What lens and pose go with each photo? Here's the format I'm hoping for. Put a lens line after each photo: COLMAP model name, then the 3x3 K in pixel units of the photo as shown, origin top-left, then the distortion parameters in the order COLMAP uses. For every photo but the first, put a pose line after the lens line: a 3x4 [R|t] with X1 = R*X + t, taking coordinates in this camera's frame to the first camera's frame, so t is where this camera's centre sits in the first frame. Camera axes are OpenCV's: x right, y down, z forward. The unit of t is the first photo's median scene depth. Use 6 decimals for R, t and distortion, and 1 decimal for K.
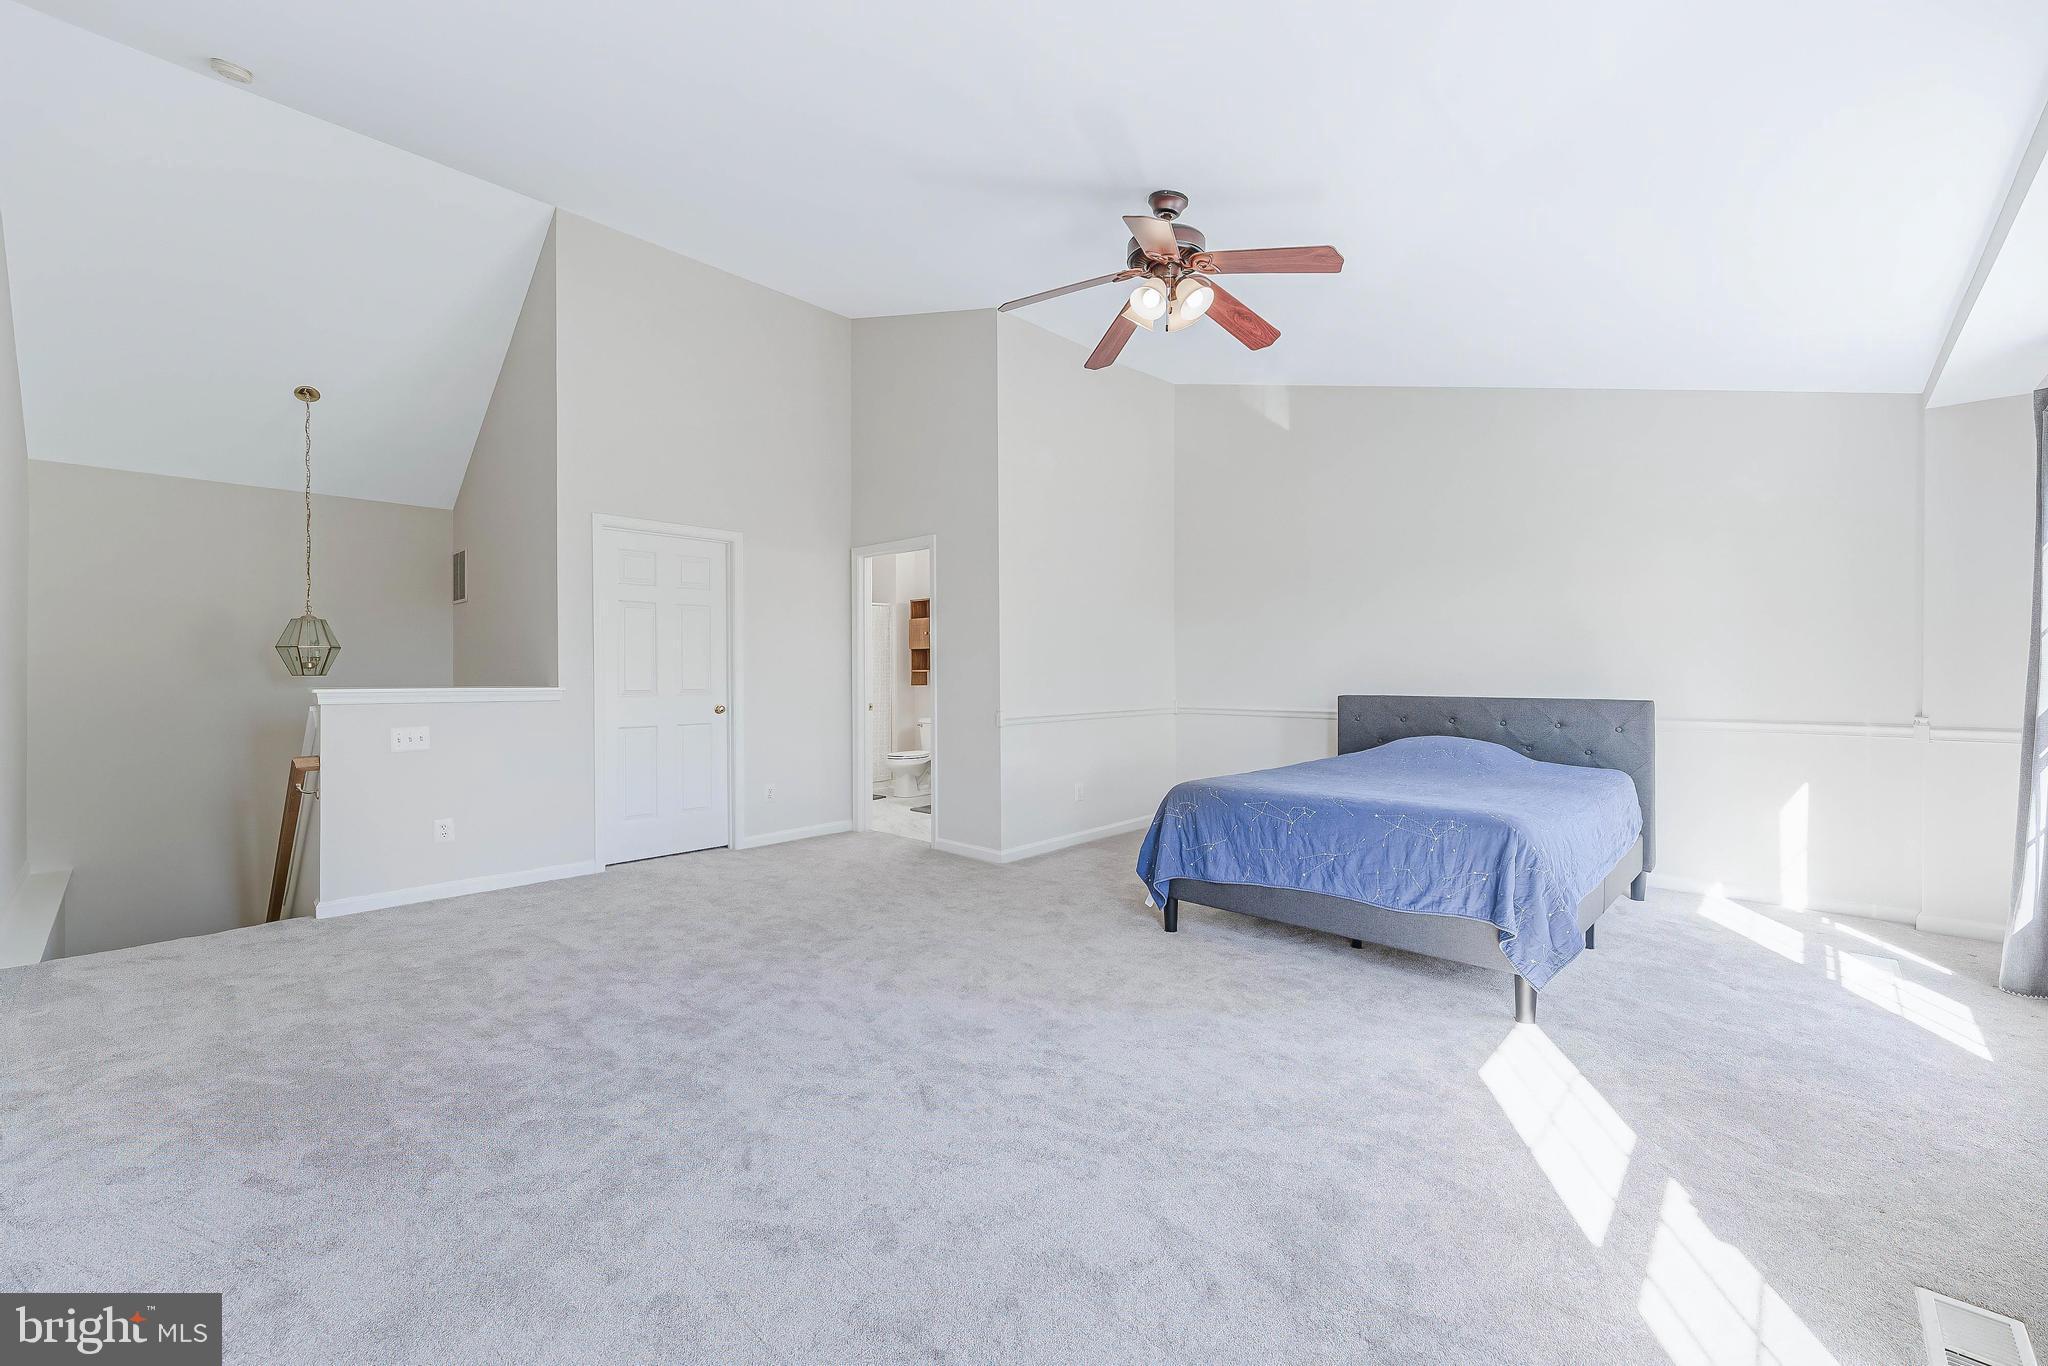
lens RADIAL K [[830.1, 0, 1029.5], [0, 830.1, 679.9], [0, 0, 1]] dist [0.001663, -0.000371]
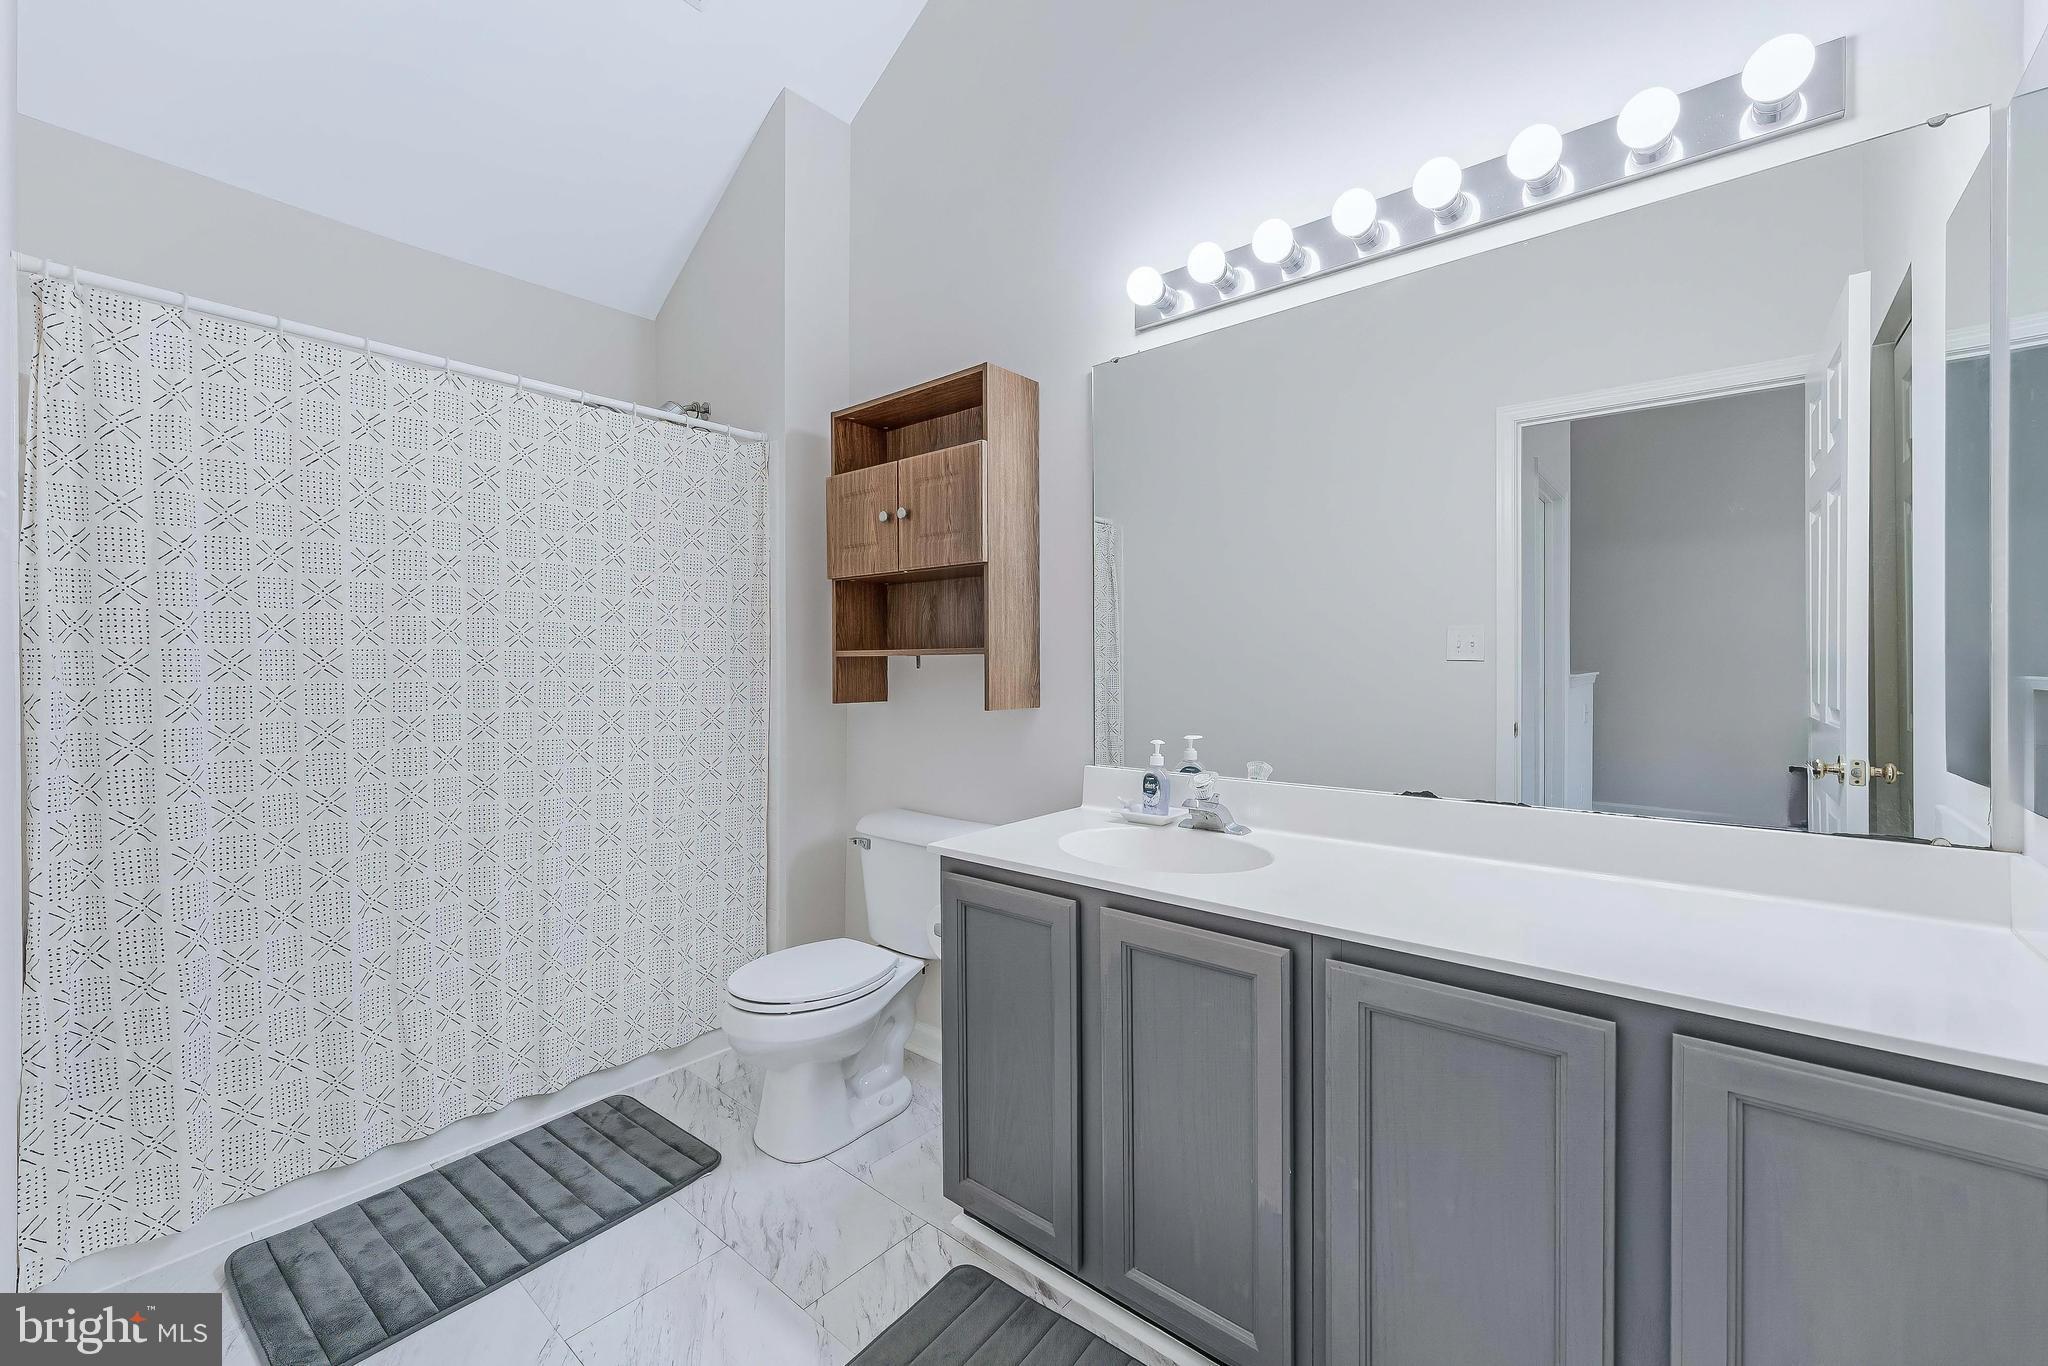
lens RADIAL K [[830.1, 0, 1040.2], [0, 830.1, 669.3], [0, 0, 1]] dist [0.001663, -0.000371]
pose [[0.997098, 0.001843, 0.076101, -0.193869], [-0.001334, 0.999976, -0.006729, -0.006937], [-0.076111, 0.006608, 0.997077, 1.484793]]
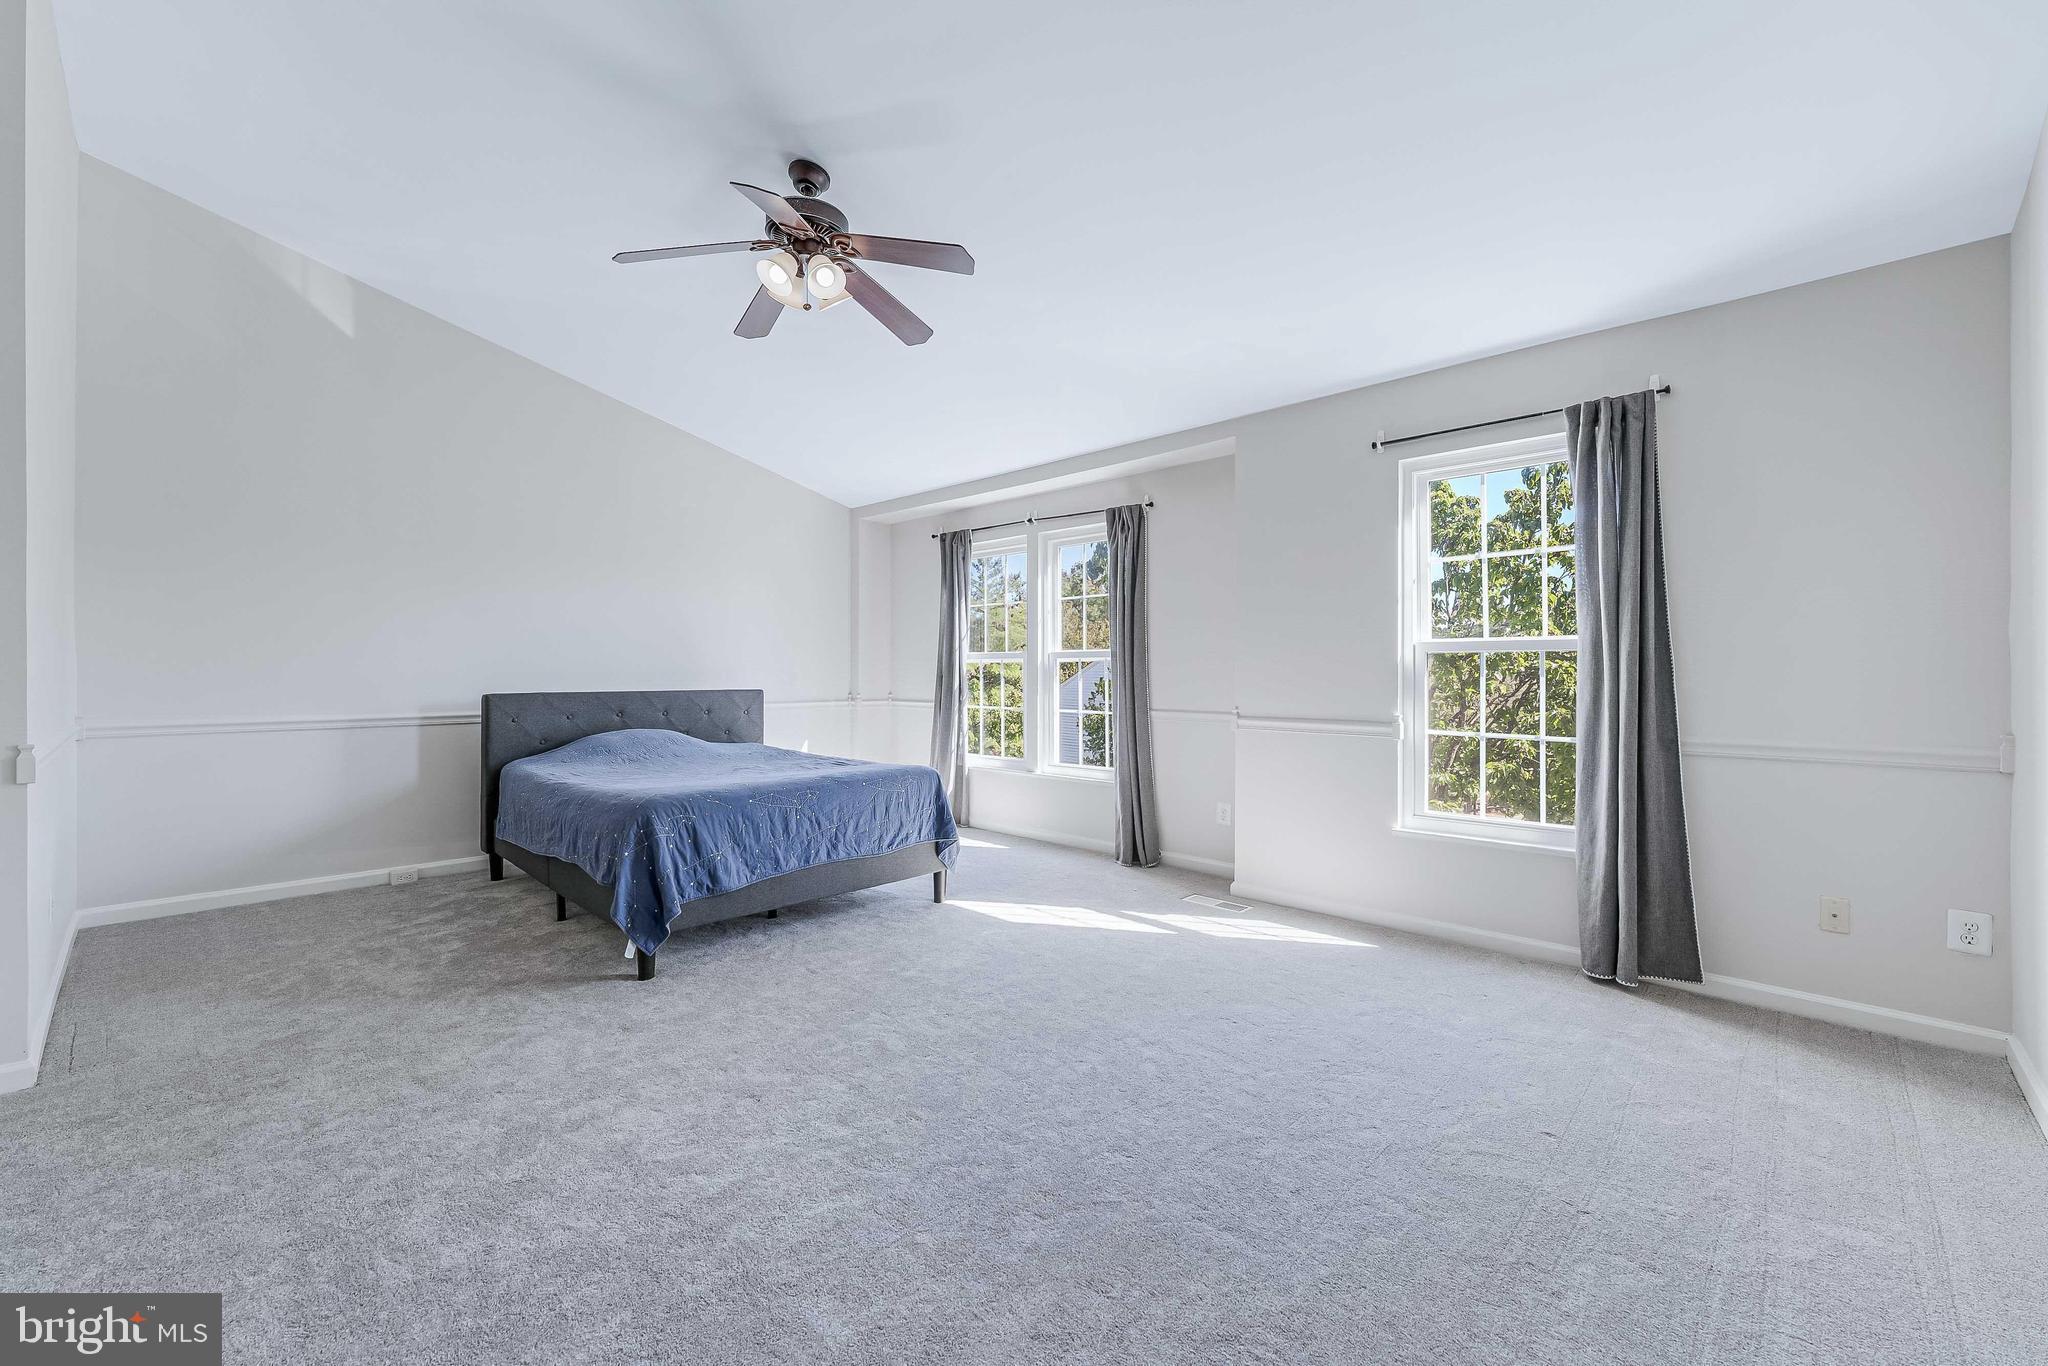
lens RADIAL K [[830.1, 0, 1022.4], [0, 830.1, 679.7], [0, 0, 1]] dist [0.001663, -0.000371]
pose [[0.004541, -0.008205, 0.999956, -0.627011], [0.010635, 0.999910, 0.008156, 0.003287], [-0.999933, 0.010597, 0.004628, 0.600166]]
